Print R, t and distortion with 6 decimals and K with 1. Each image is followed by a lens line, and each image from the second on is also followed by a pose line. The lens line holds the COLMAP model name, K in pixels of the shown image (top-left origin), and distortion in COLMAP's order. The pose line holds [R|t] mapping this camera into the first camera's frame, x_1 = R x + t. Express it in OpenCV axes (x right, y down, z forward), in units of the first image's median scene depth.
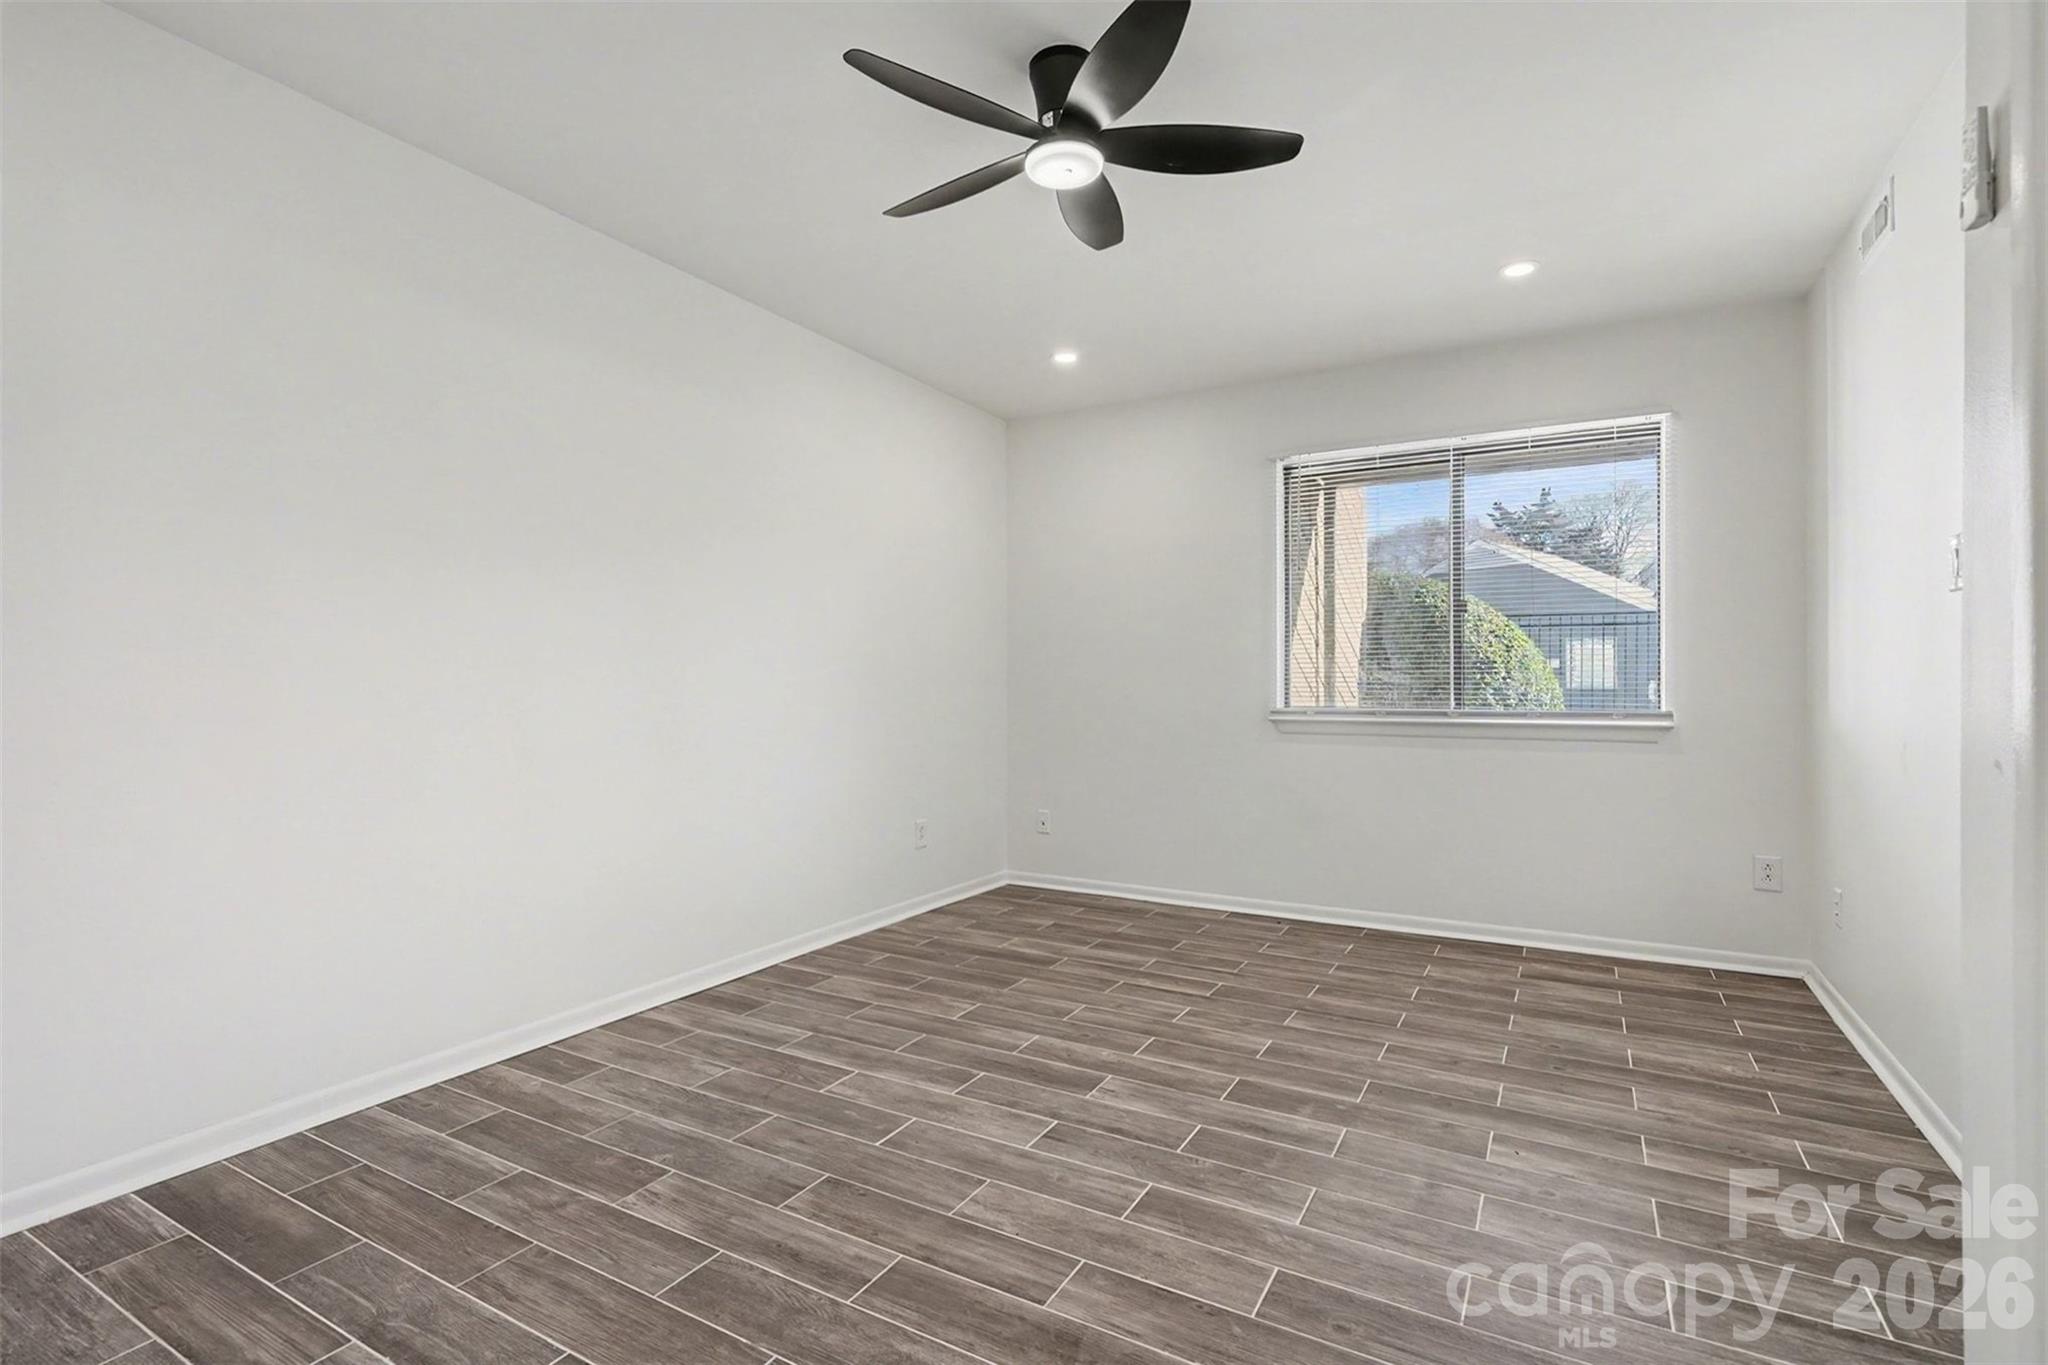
lens RADIAL K [[958.7, 0, 1014.8], [0, 958.7, 682.6], [0, 0, 1]] dist [-0.006151, 0.002447]
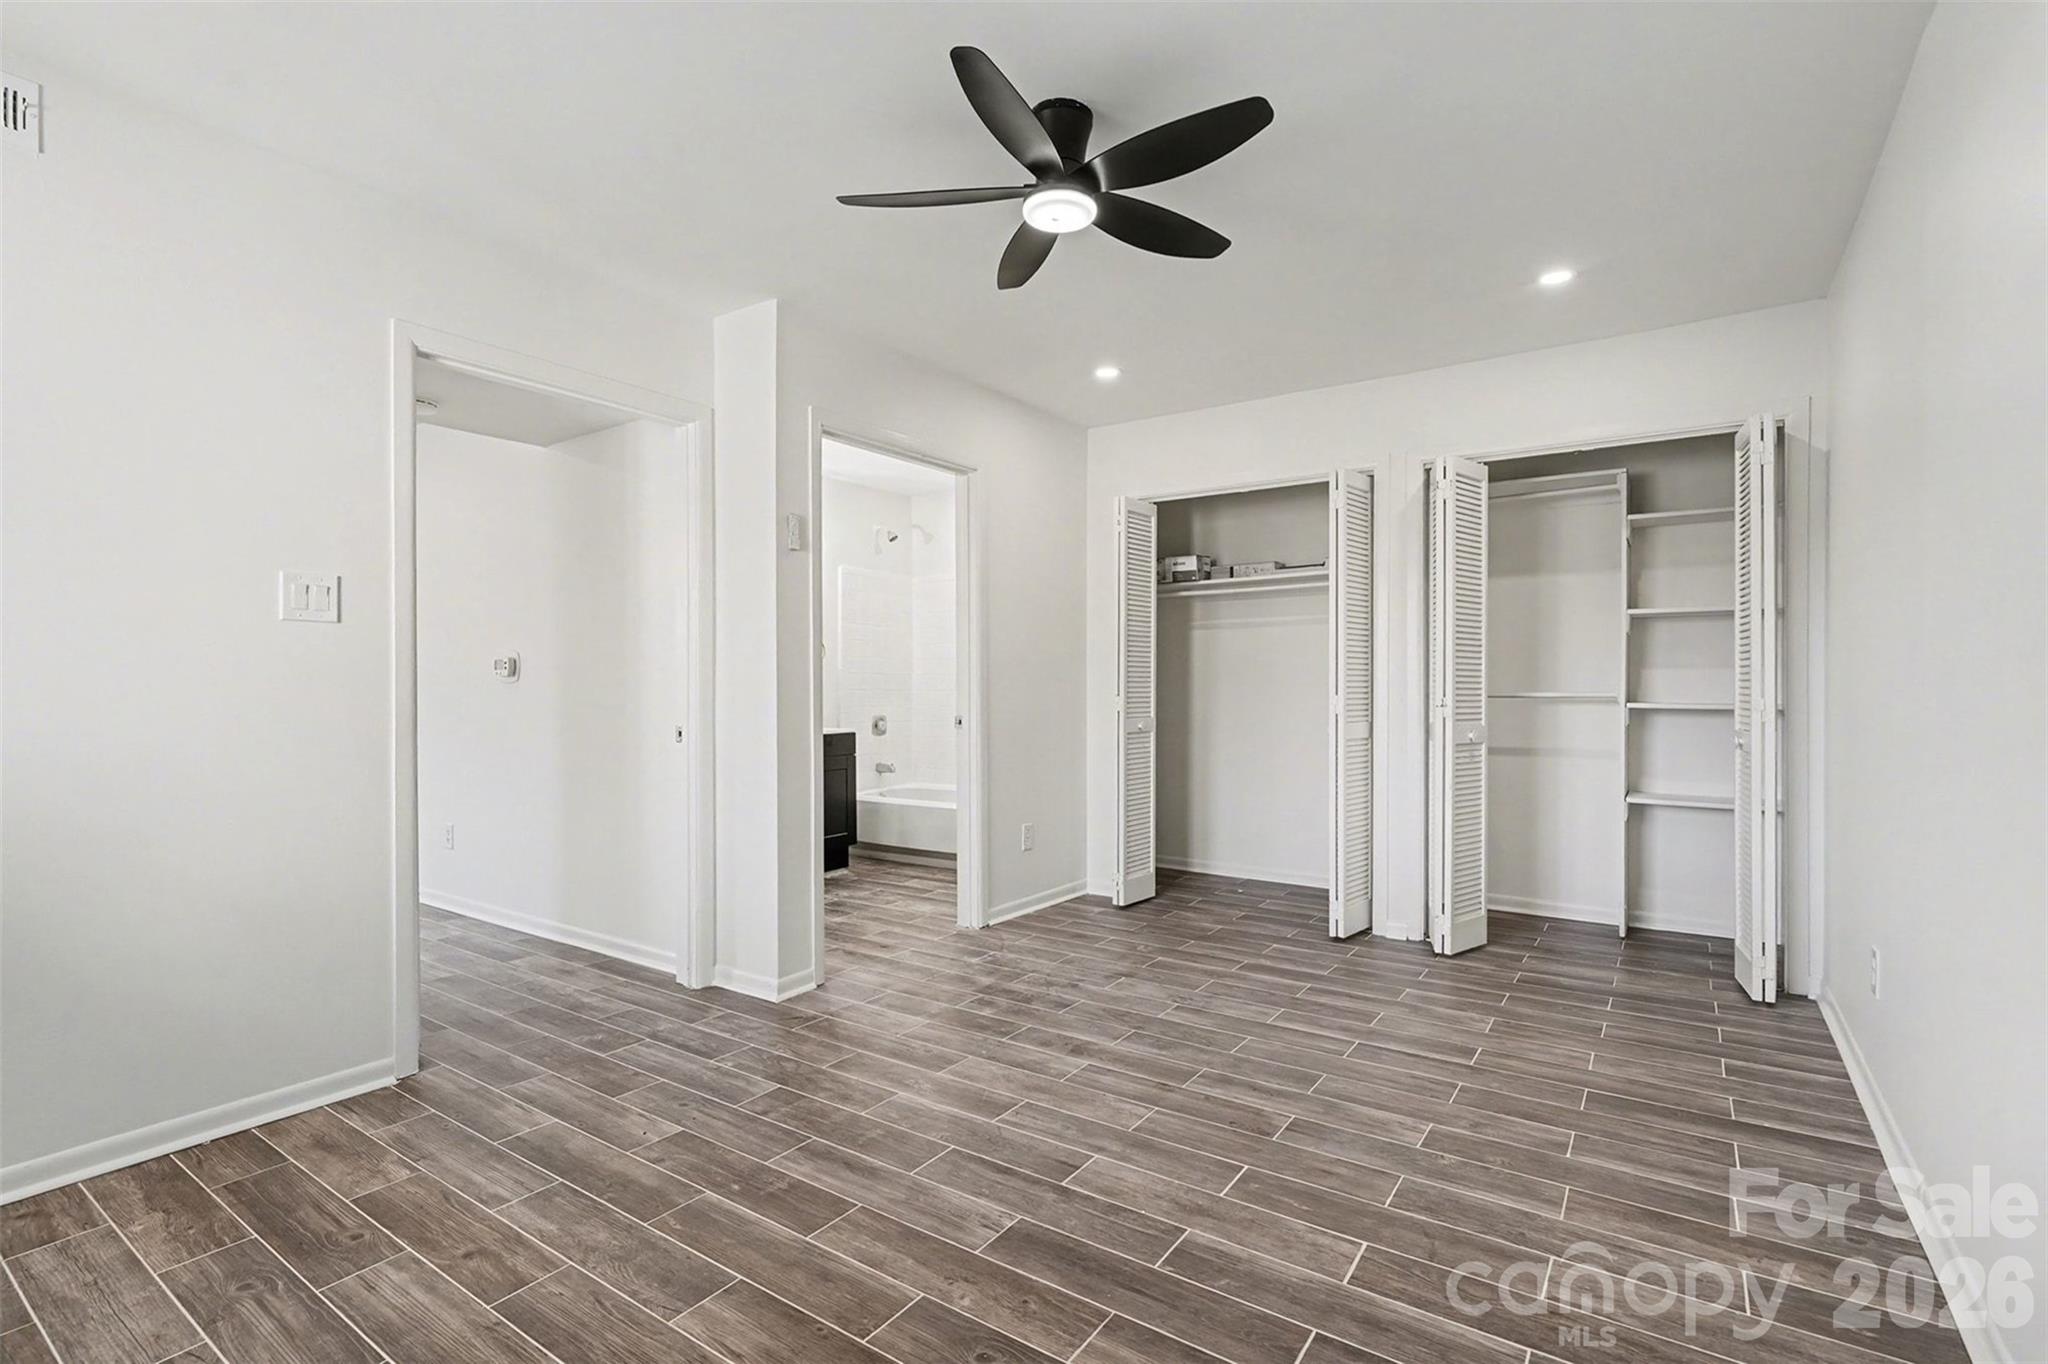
lens RADIAL K [[958.7, 0, 1012.8], [0, 958.7, 688.6], [0, 0, 1]] dist [-0.006151, 0.002447]
pose [[-0.996242, -0.003615, 0.086533, 0.011617], [-0.003392, 0.999991, 0.002725, -0.014948], [-0.086542, 0.002421, -0.996245, 1.596394]]
